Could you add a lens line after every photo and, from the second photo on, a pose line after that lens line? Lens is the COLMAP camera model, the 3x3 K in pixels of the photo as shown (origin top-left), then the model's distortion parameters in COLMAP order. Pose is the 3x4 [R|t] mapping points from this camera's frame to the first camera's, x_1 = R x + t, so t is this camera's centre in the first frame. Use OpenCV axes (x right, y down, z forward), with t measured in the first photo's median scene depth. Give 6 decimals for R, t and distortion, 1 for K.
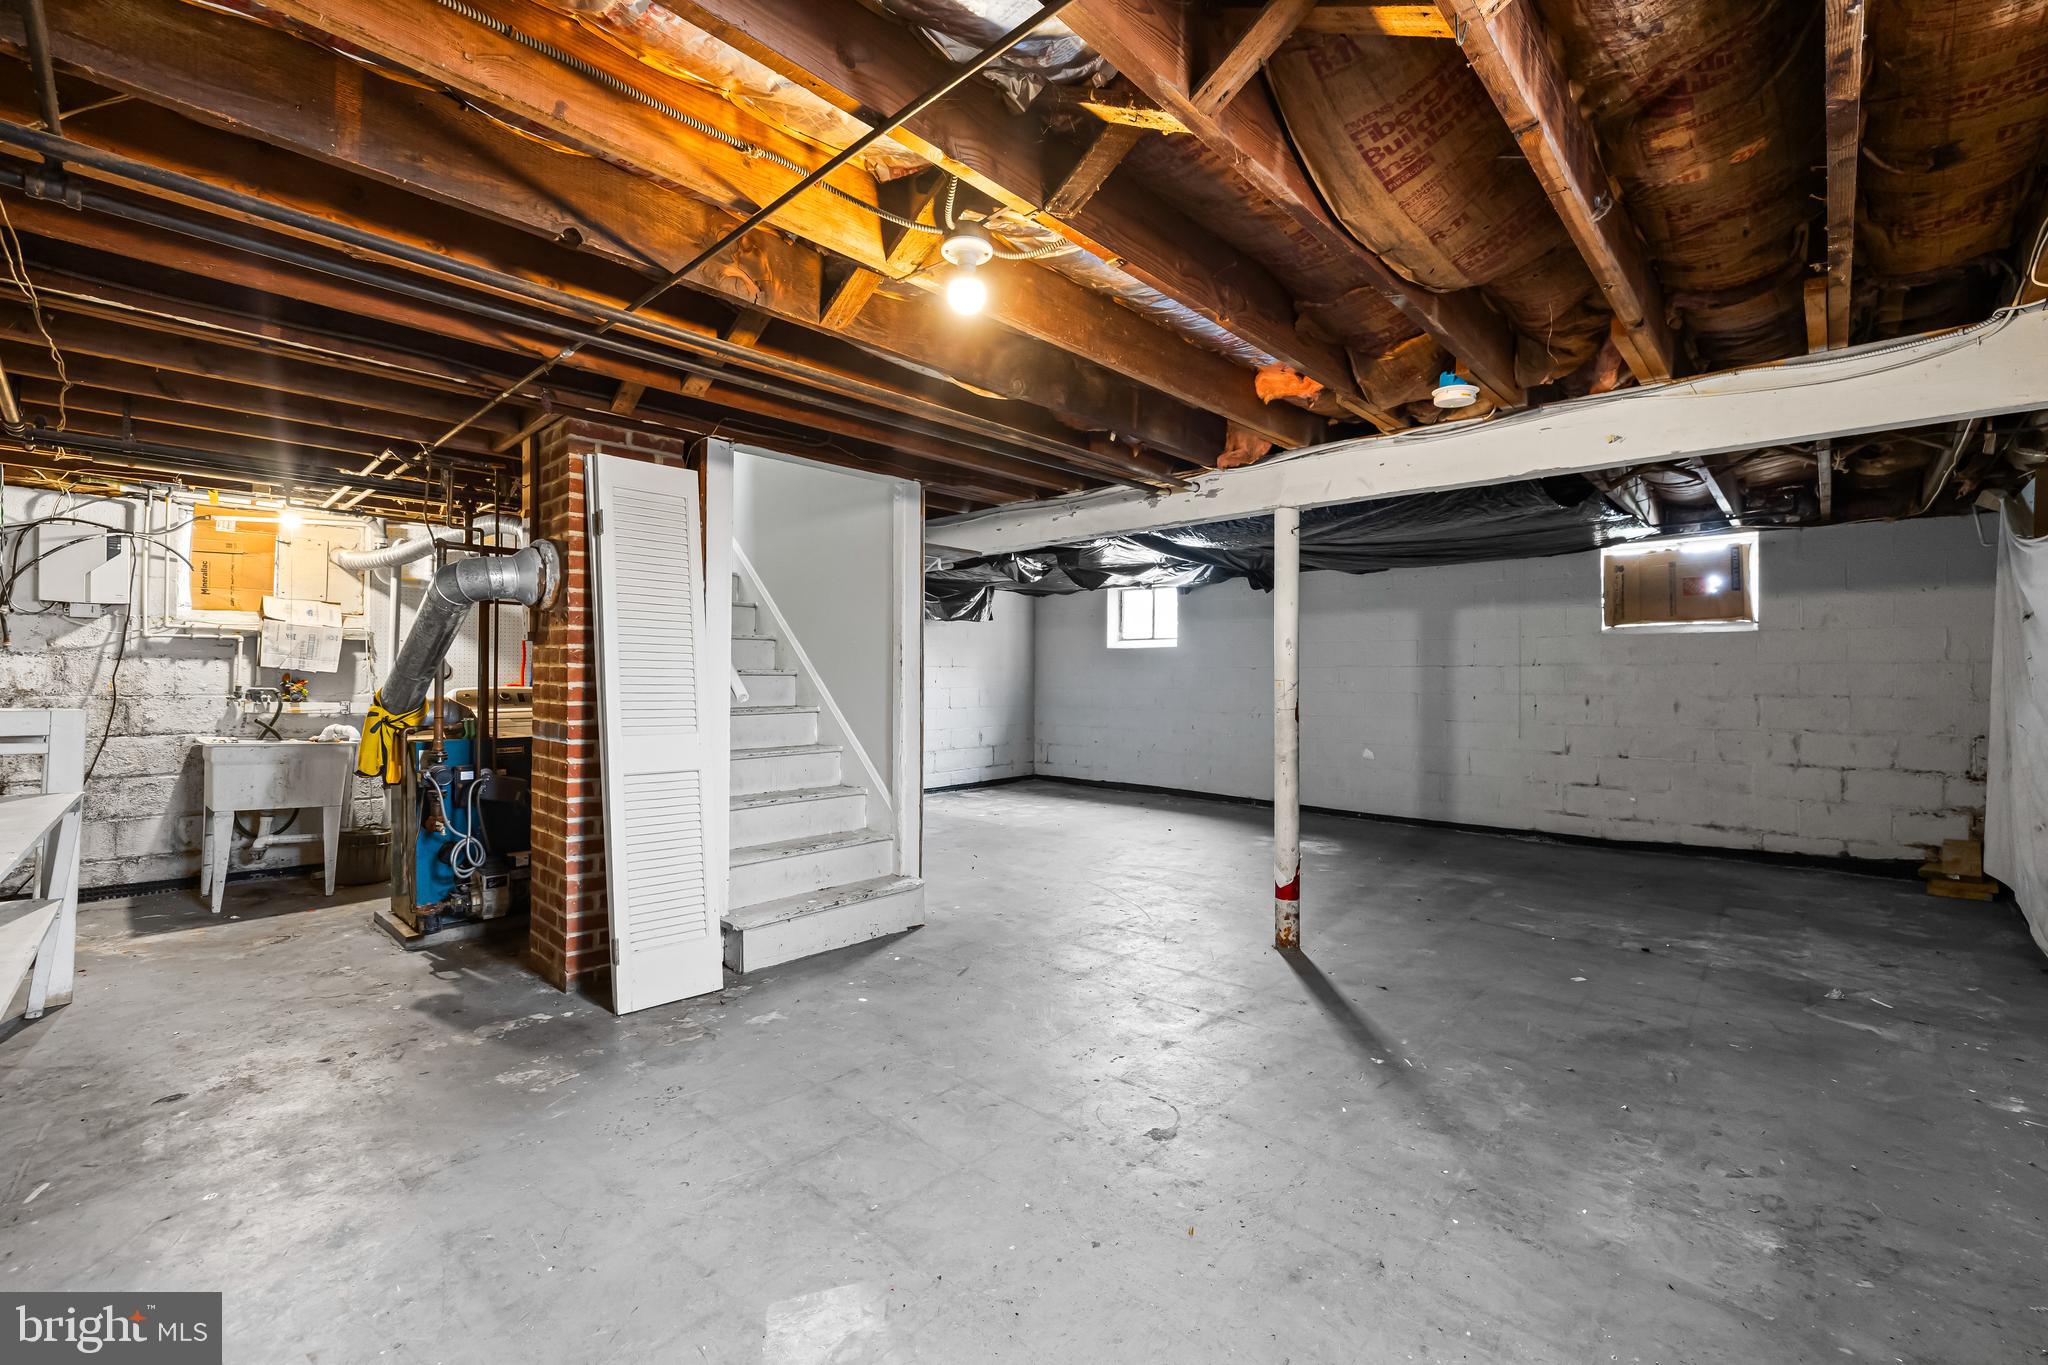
lens RADIAL K [[861.5, 0, 1032.0], [0, 861.5, 675.2], [0, 0, 1]] dist [-0.004235, 0.000167]
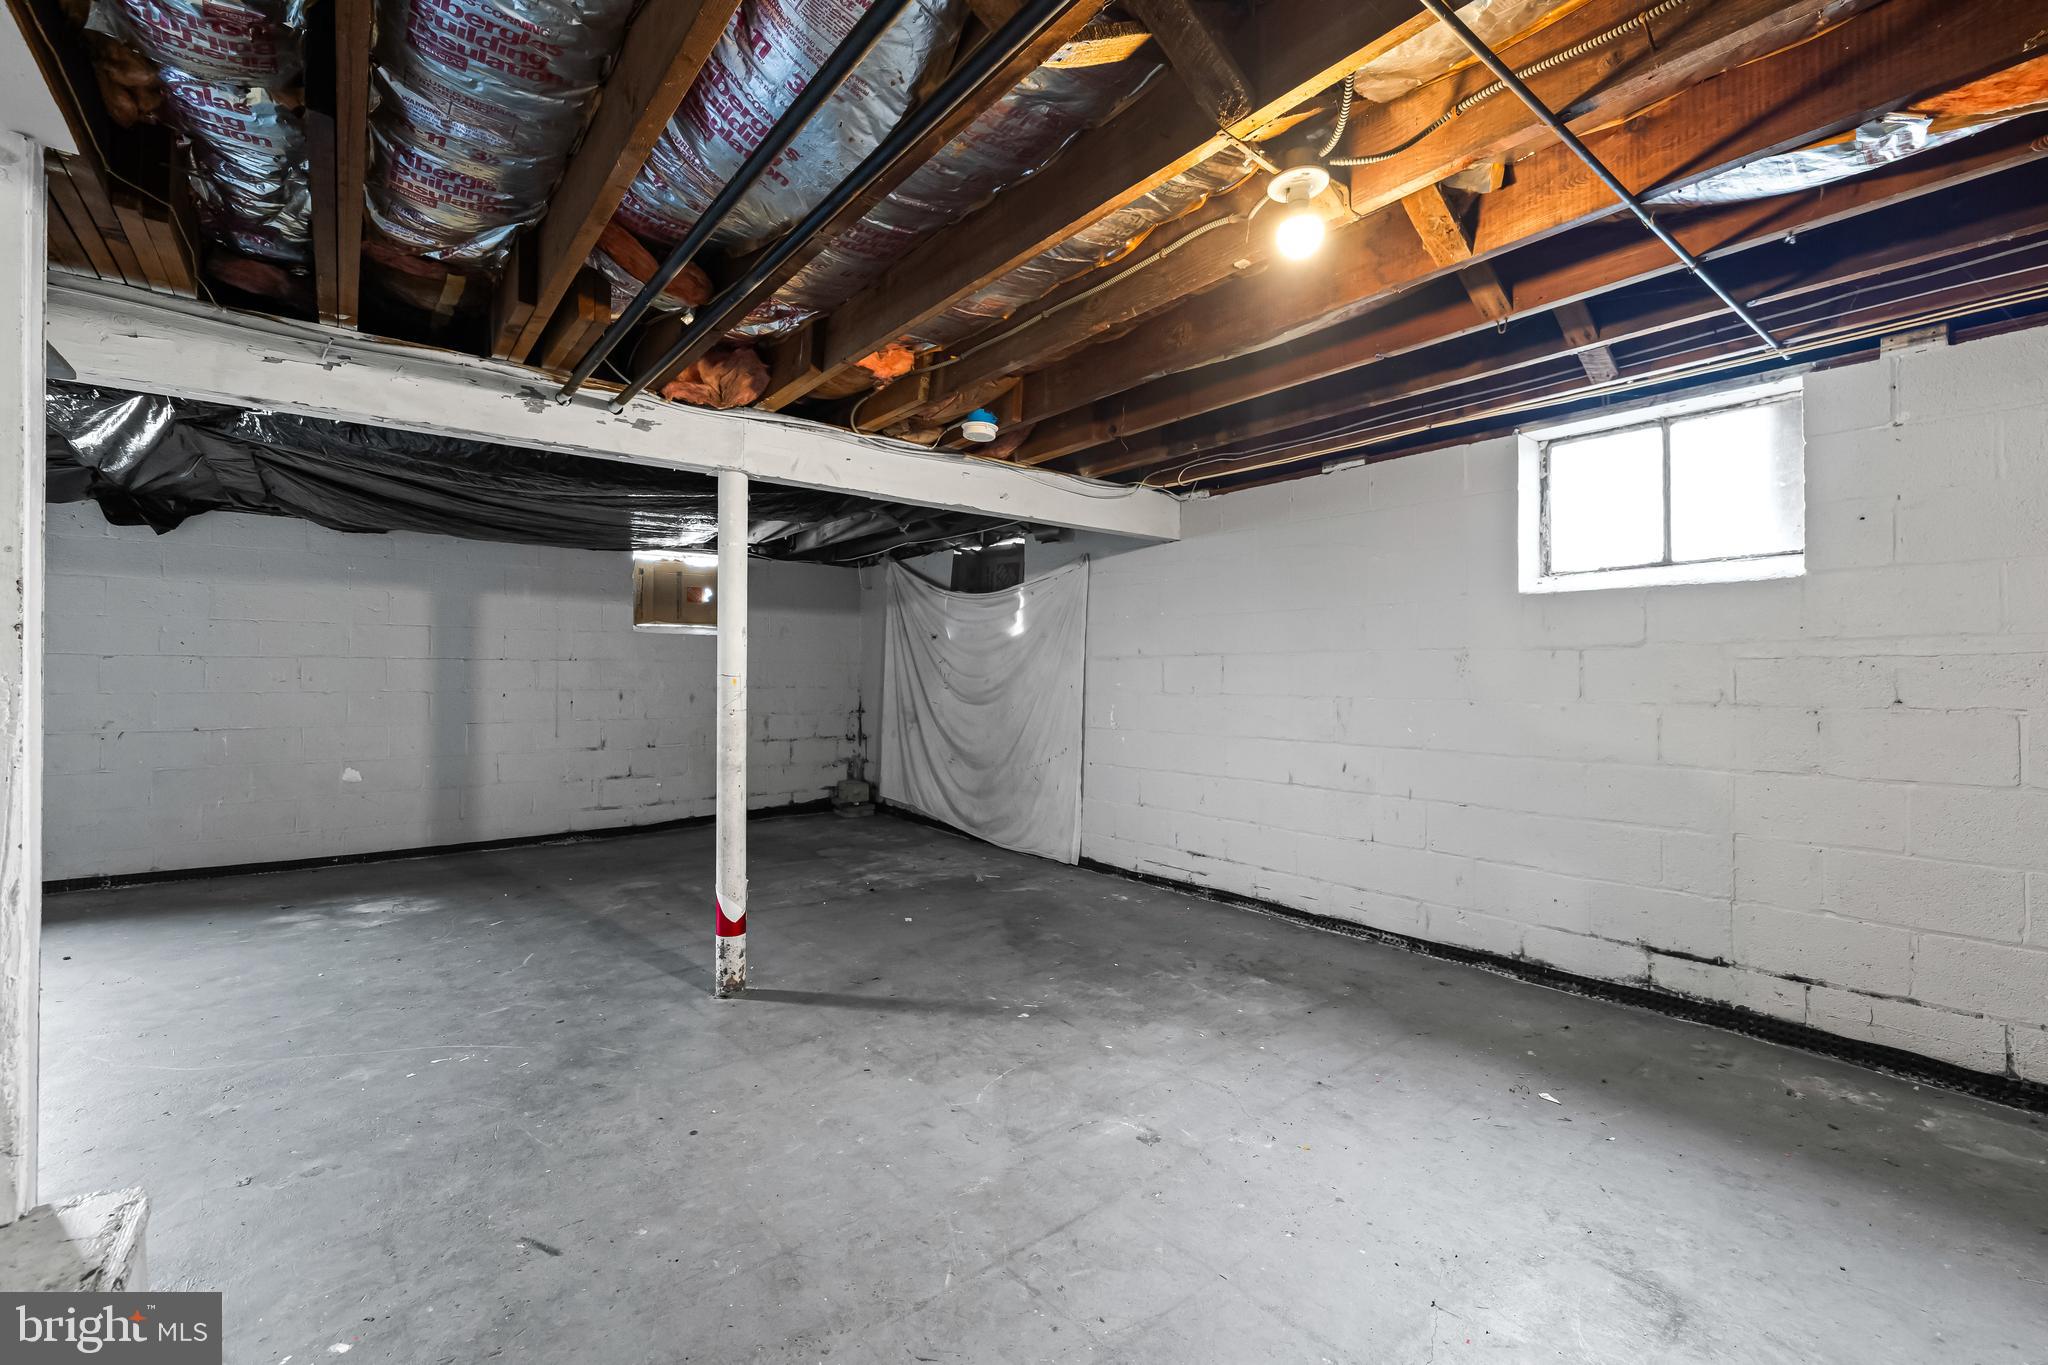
lens RADIAL K [[861.5, 0, 1032.0], [0, 861.5, 675.2], [0, 0, 1]] dist [-0.004235, 0.000167]
pose [[0.140676, -0.001191, 0.990055, -0.602793], [-0.004595, 0.999988, 0.001856, 0.002221], [-0.990045, -0.004810, 0.140669, 0.710414]]
